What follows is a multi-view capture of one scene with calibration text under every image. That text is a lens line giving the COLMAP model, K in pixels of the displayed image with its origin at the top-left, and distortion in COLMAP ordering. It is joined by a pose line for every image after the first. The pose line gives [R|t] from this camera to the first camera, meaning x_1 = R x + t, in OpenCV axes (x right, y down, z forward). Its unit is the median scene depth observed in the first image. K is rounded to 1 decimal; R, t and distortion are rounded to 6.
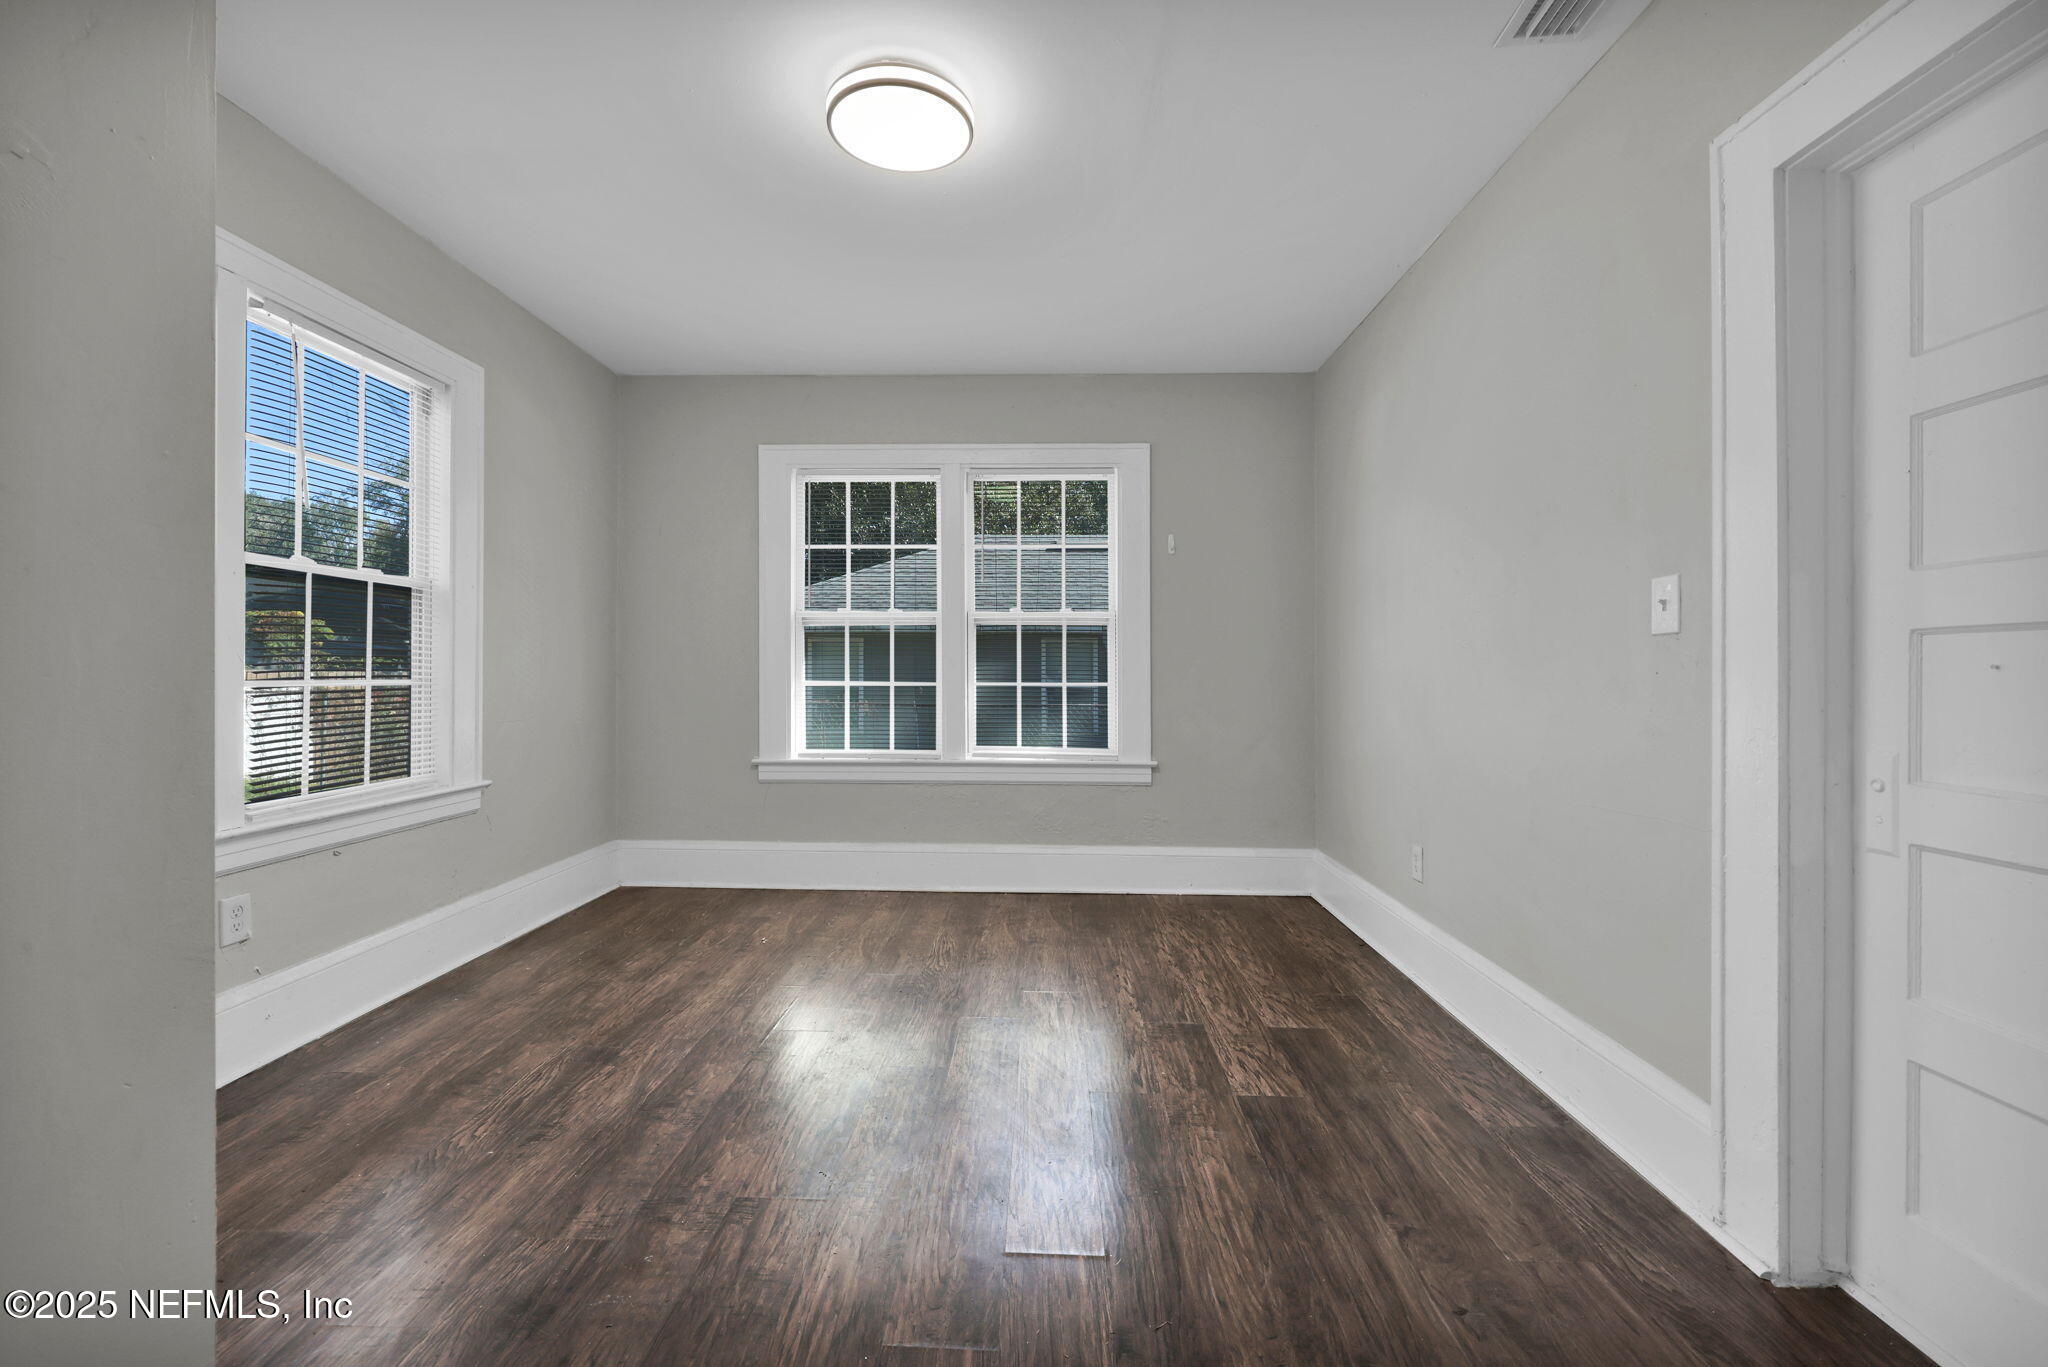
lens RADIAL K [[843.9, 0, 1022.6], [0, 843.9, 676.6], [0, 0, 1]] dist [0.000608, 0.000043]
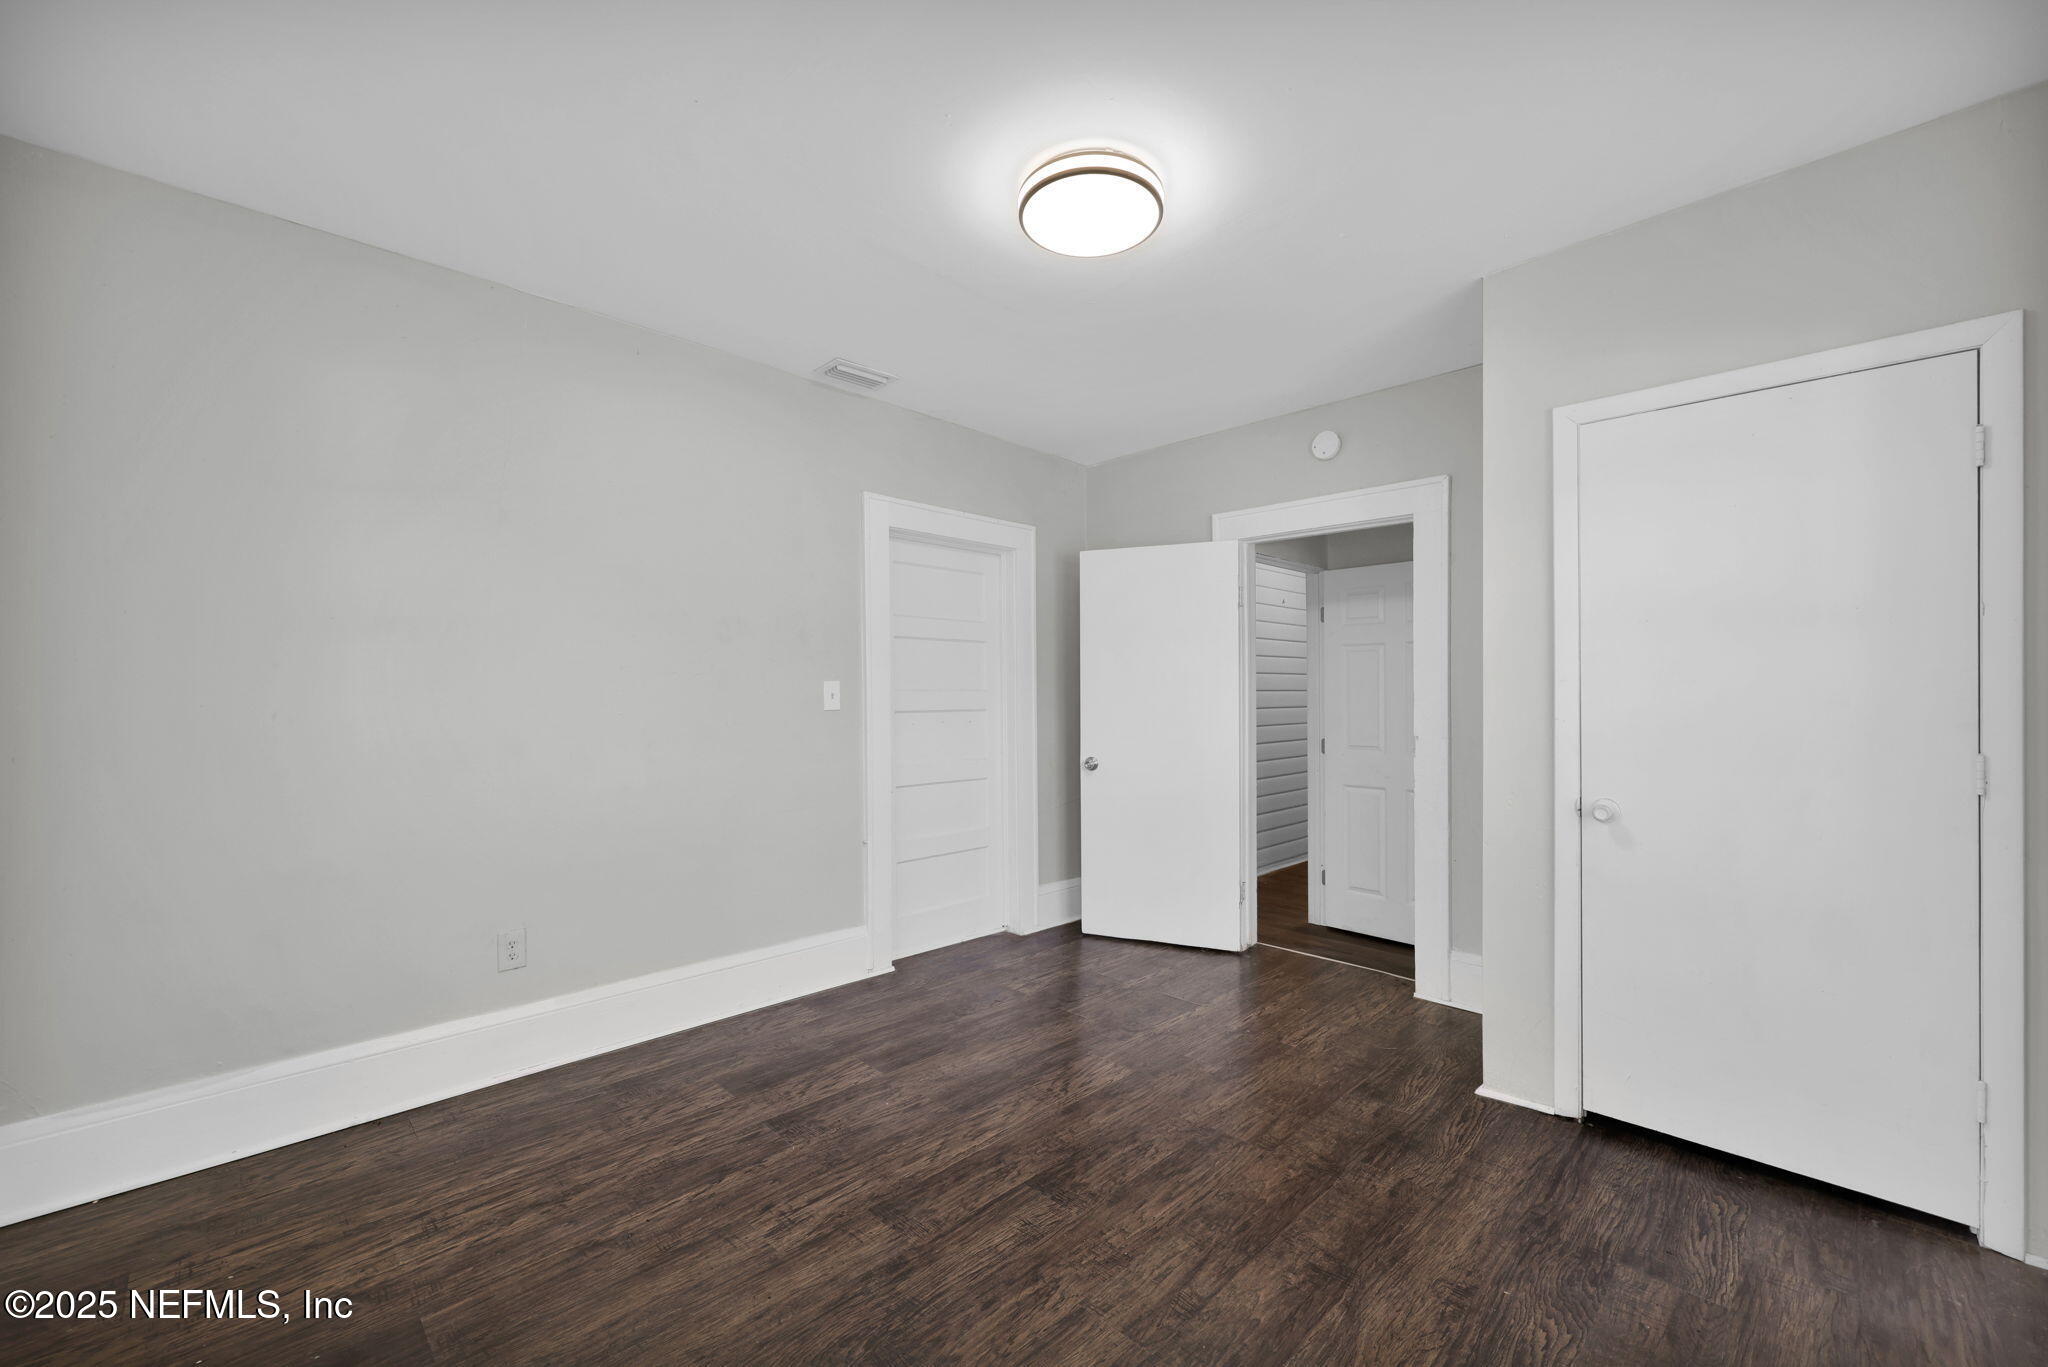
lens RADIAL K [[843.9, 0, 1022.0], [0, 843.9, 688.3], [0, 0, 1]] dist [0.000608, 0.000043]
pose [[-0.732172, 0.000279, 0.681119, -0.782009], [-0.001215, 0.999998, -0.001716, -0.084617], [-0.681118, -0.002084, -0.732170, 1.829431]]
